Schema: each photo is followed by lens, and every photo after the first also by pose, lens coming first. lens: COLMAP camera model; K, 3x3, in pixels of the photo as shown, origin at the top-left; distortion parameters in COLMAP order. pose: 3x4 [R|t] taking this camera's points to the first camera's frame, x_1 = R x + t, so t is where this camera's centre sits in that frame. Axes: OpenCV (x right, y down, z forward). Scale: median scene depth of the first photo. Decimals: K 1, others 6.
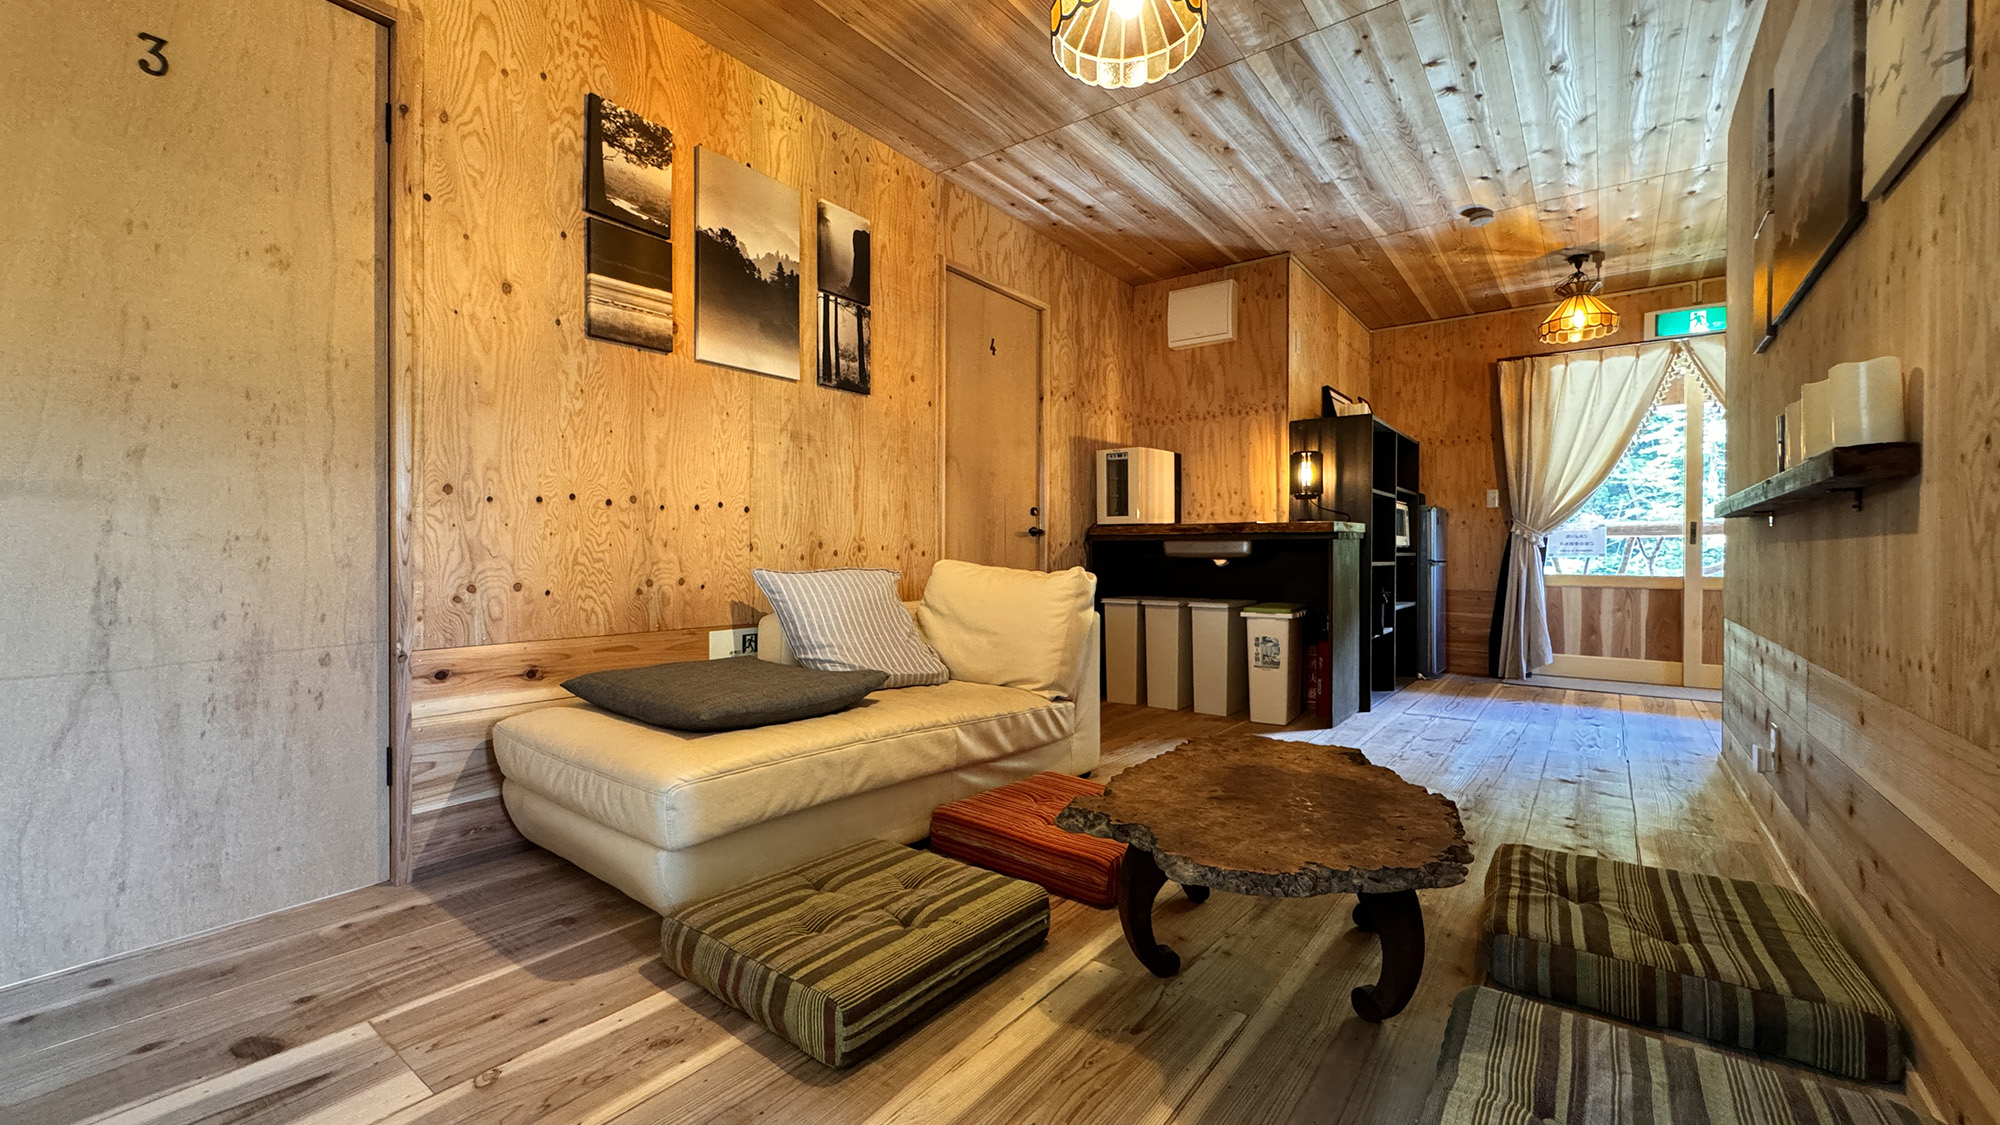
lens RADIAL K [[799.8, 0, 1001.1], [0, 799.8, 557.3], [0, 0, 1]] dist [0.000248, -0.000122]
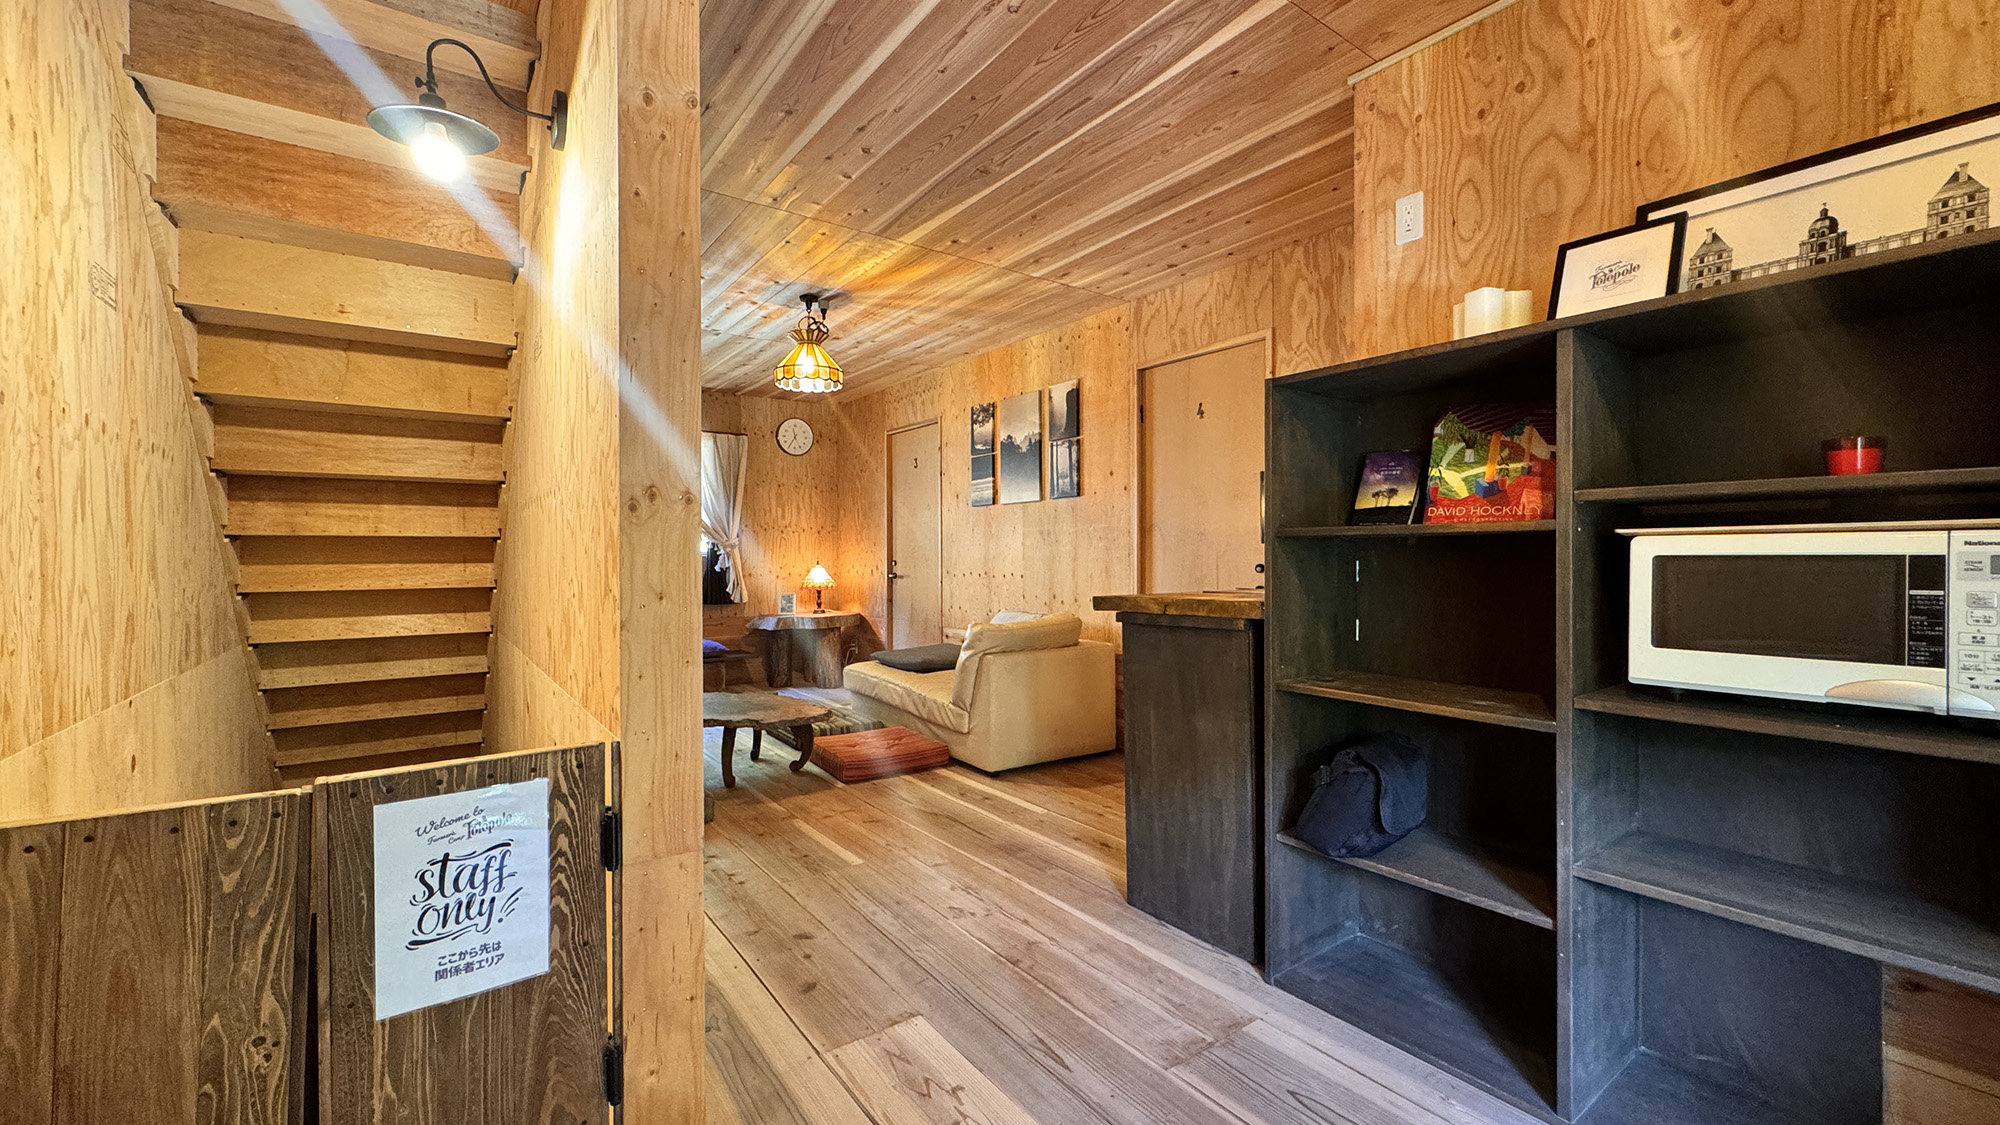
lens RADIAL K [[799.8, 0, 1001.1], [0, 799.8, 557.3], [0, 0, 1]] dist [0.000248, -0.000122]
pose [[-0.289739, 0.001338, -0.957105, 1.504643], [-0.001752, 0.999997, 0.001929, -0.108765], [0.957104, 0.002236, -0.289736, 1.507933]]
